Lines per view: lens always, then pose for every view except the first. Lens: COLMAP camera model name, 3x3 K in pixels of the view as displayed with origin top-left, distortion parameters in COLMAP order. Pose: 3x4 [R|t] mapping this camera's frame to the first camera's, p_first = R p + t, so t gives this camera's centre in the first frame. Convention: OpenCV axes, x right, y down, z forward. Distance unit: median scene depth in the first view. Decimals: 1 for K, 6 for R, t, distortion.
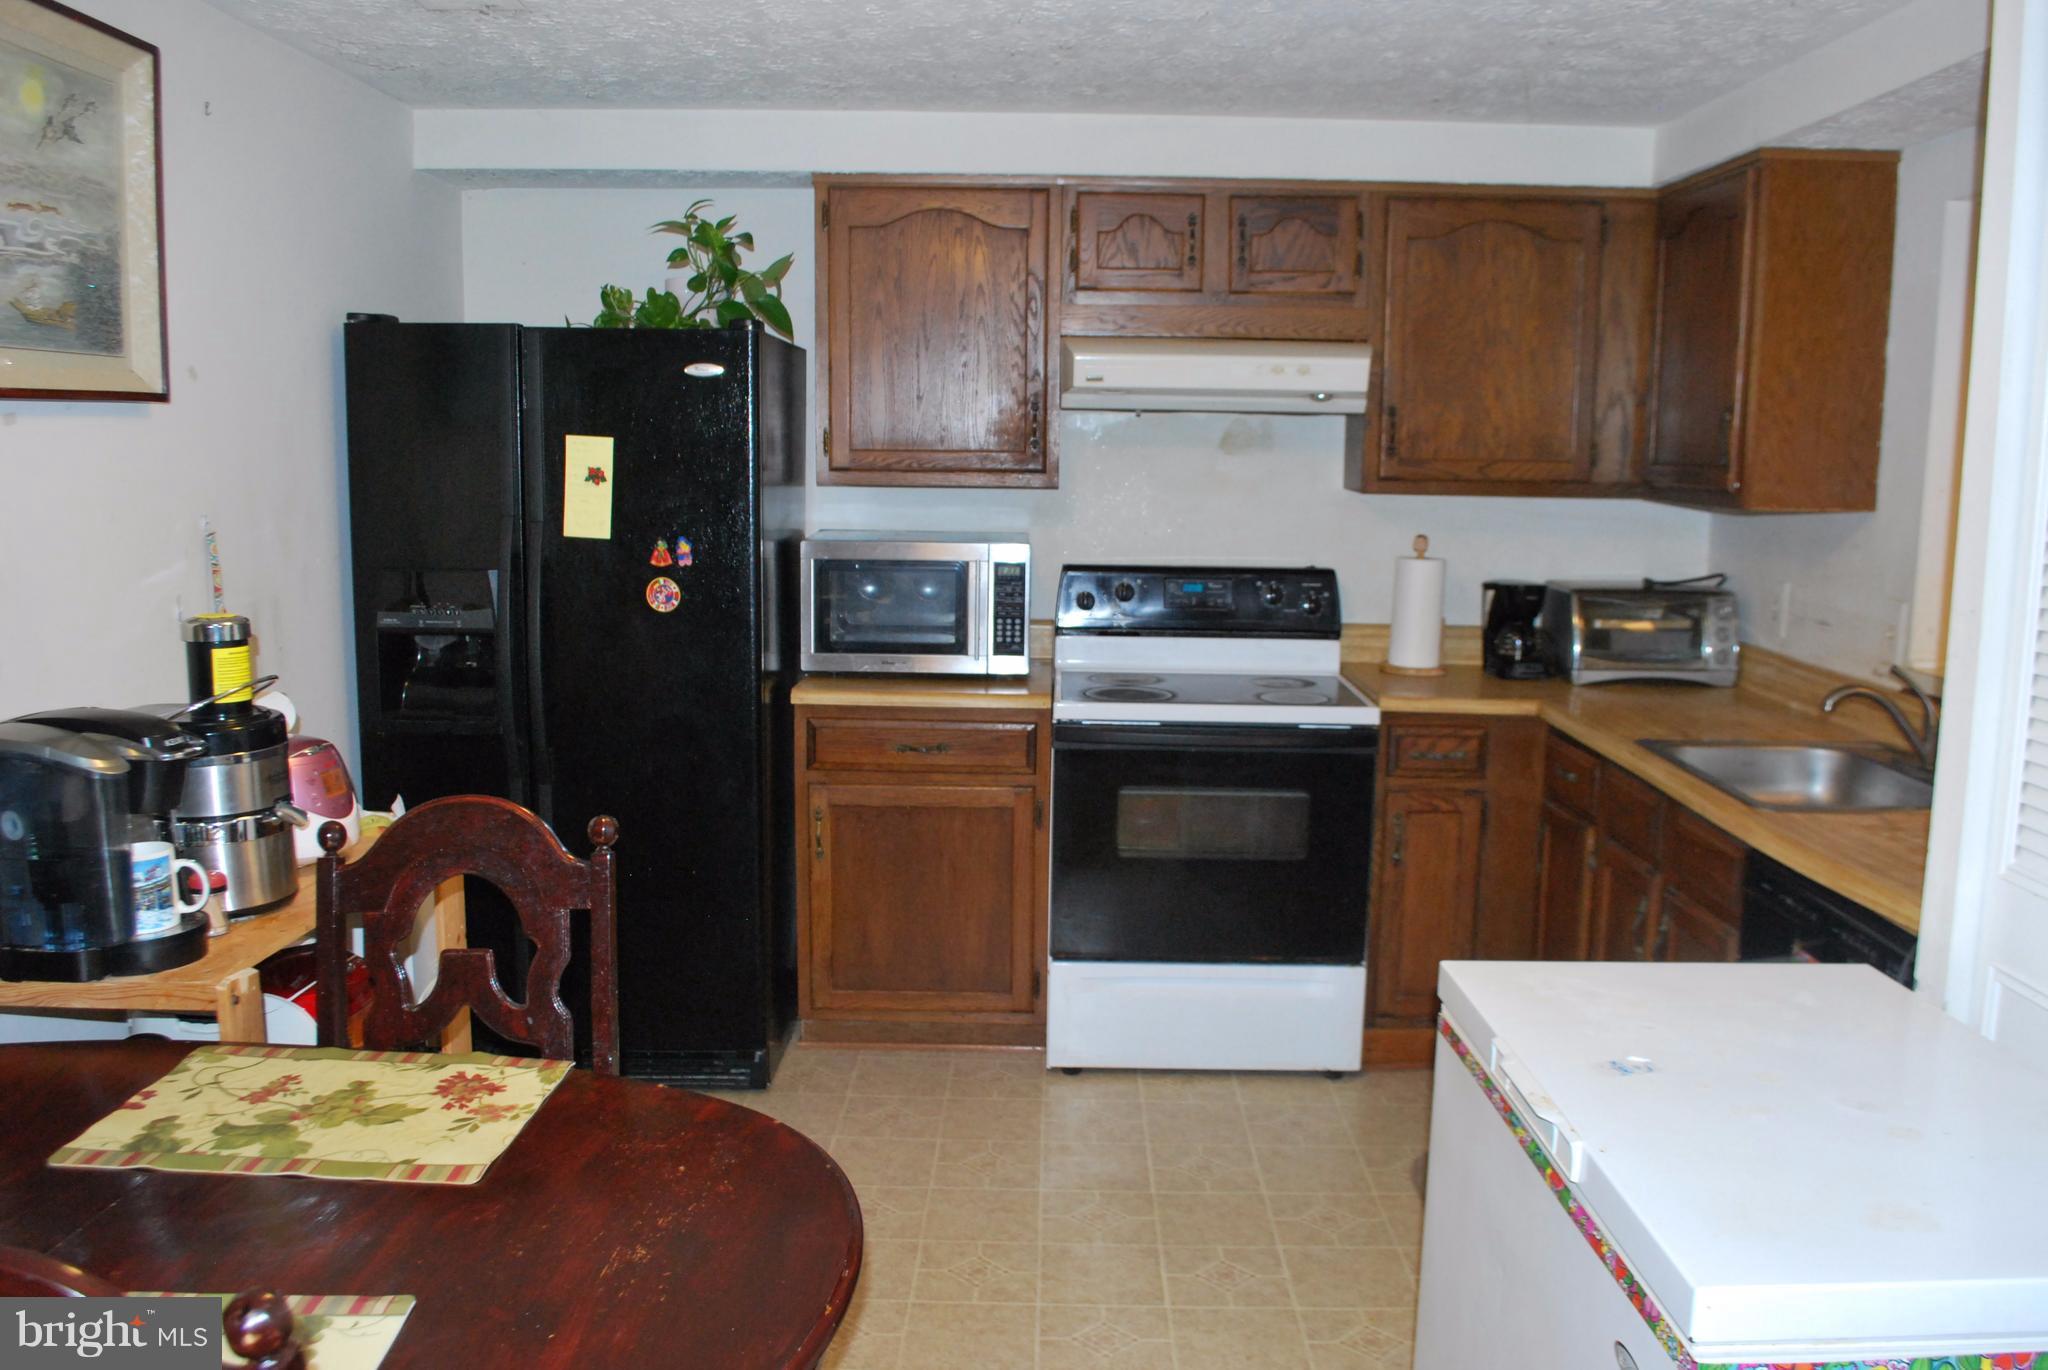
lens RADIAL K [[1610.0, 0, 1027.0], [0, 1610.0, 691.1], [0, 0, 1]] dist [-0.083773, 0.010646]
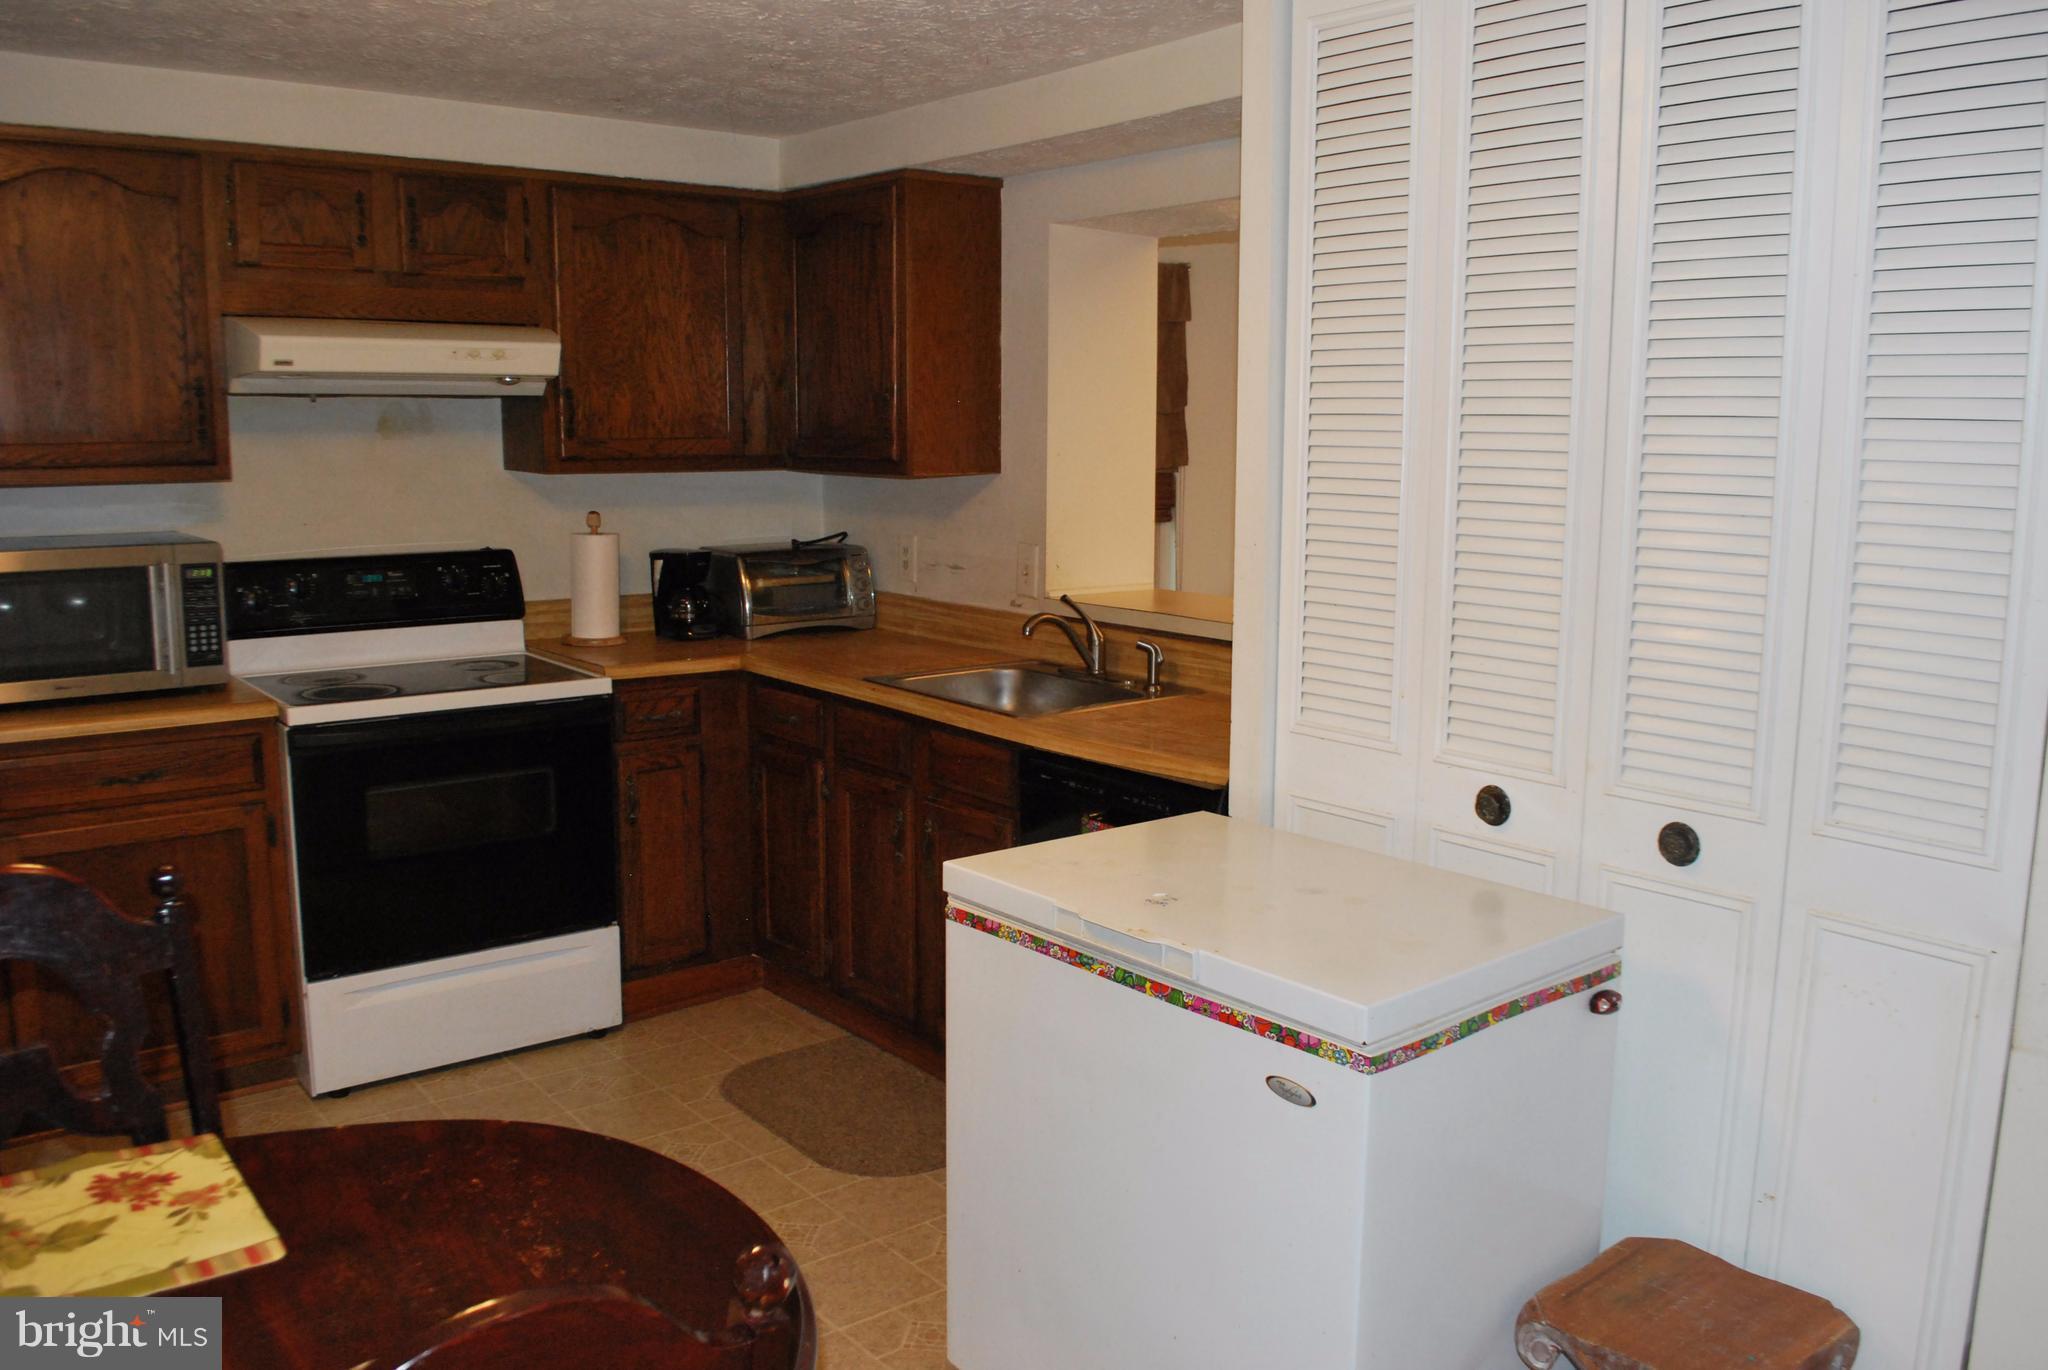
lens RADIAL K [[1610.0, 0, 1057.0], [0, 1610.0, 693.4], [0, 0, 1]] dist [-0.083773, 0.010646]
pose [[0.768845, -0.112293, 0.629498, -0.204212], [0.100129, 0.993457, 0.054924, -0.006916], [-0.631547, 0.020802, 0.775059, 0.003394]]
